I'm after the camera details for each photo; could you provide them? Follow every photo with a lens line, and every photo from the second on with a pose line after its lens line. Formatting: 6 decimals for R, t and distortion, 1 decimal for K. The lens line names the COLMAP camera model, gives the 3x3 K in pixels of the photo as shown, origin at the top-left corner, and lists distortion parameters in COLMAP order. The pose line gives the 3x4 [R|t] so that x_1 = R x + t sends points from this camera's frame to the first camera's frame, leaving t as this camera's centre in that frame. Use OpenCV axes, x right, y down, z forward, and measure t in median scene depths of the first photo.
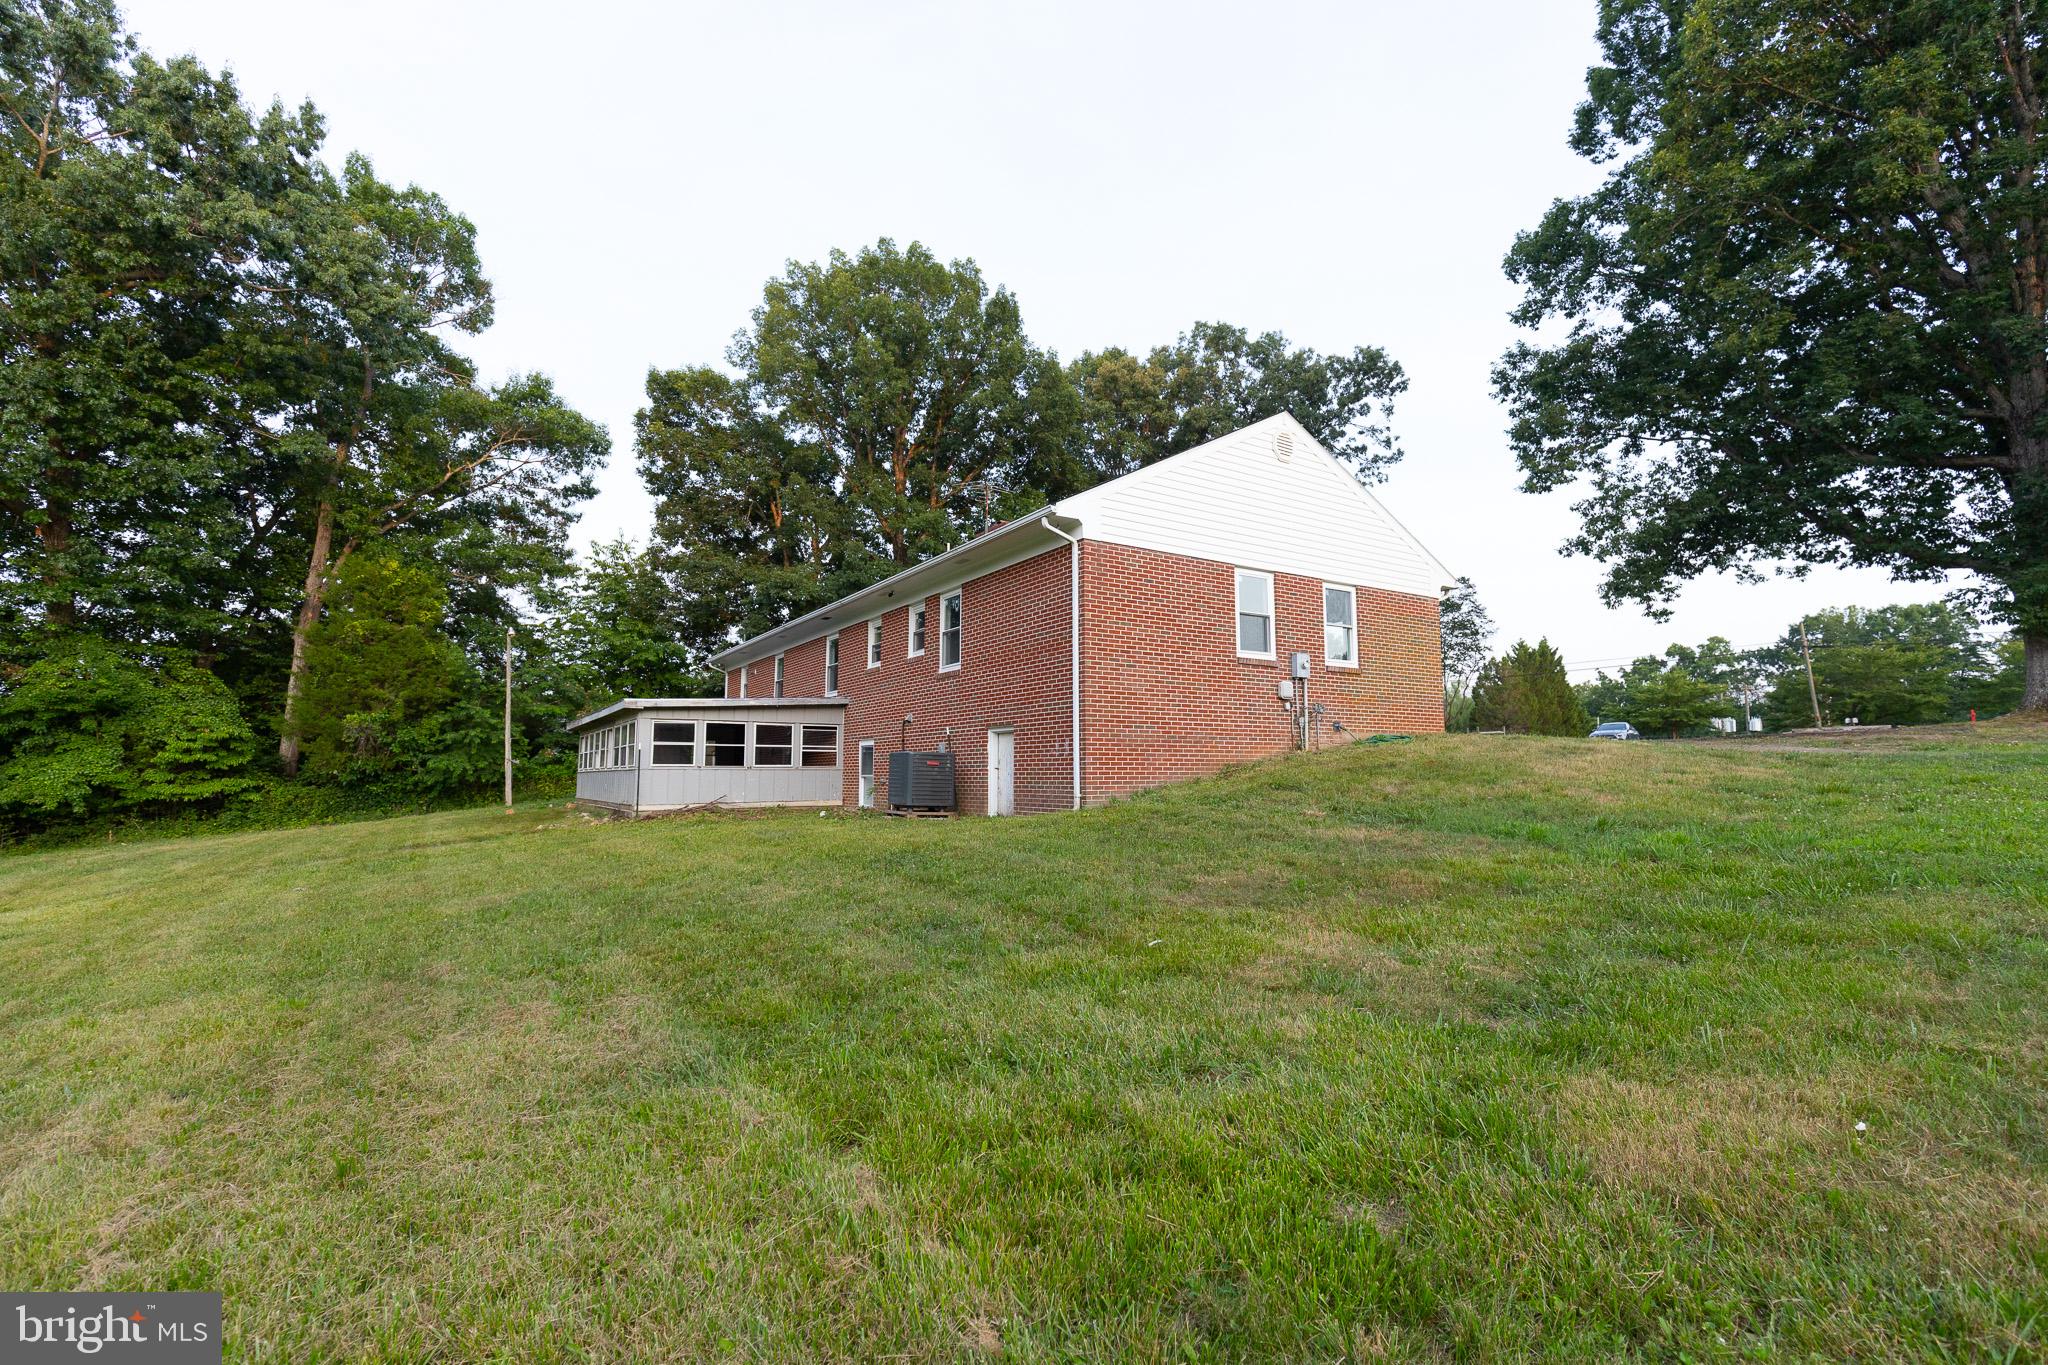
lens RADIAL K [[940.4, 0, 989.9], [0, 940.4, 674.9], [0, 0, 1]] dist [0.023142, -0.005066]
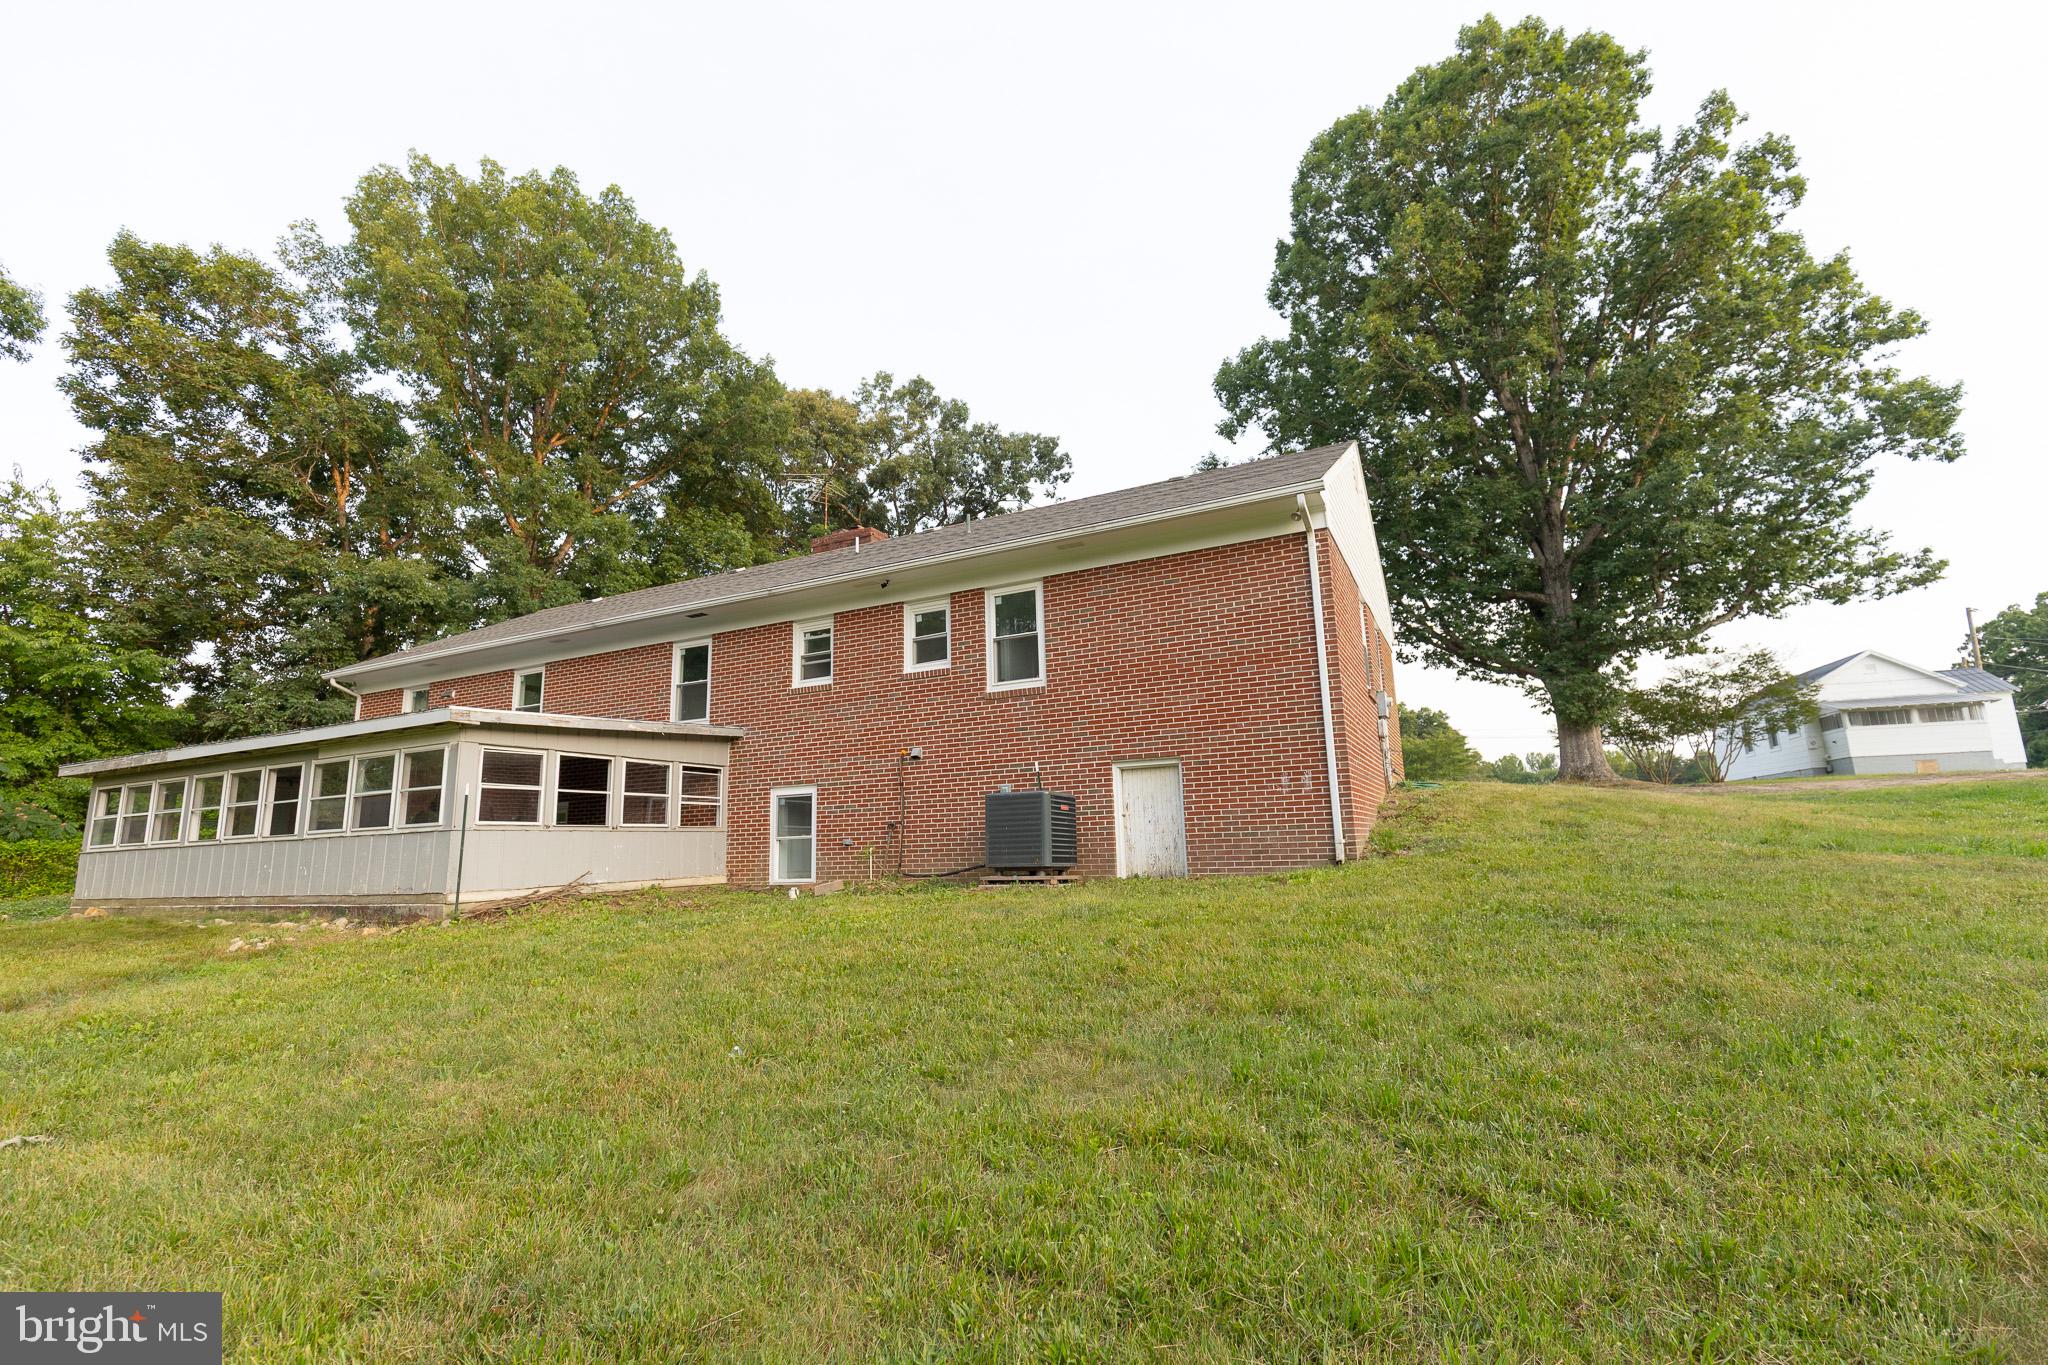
lens RADIAL K [[940.4, 0, 1025.2], [0, 940.4, 679.6], [0, 0, 1]] dist [0.023142, -0.005066]
pose [[0.848195, 0.071312, 0.524862, -0.352187], [-0.031404, 0.995923, -0.084563, 0.042039], [-0.528752, 0.055243, 0.846976, 0.290716]]
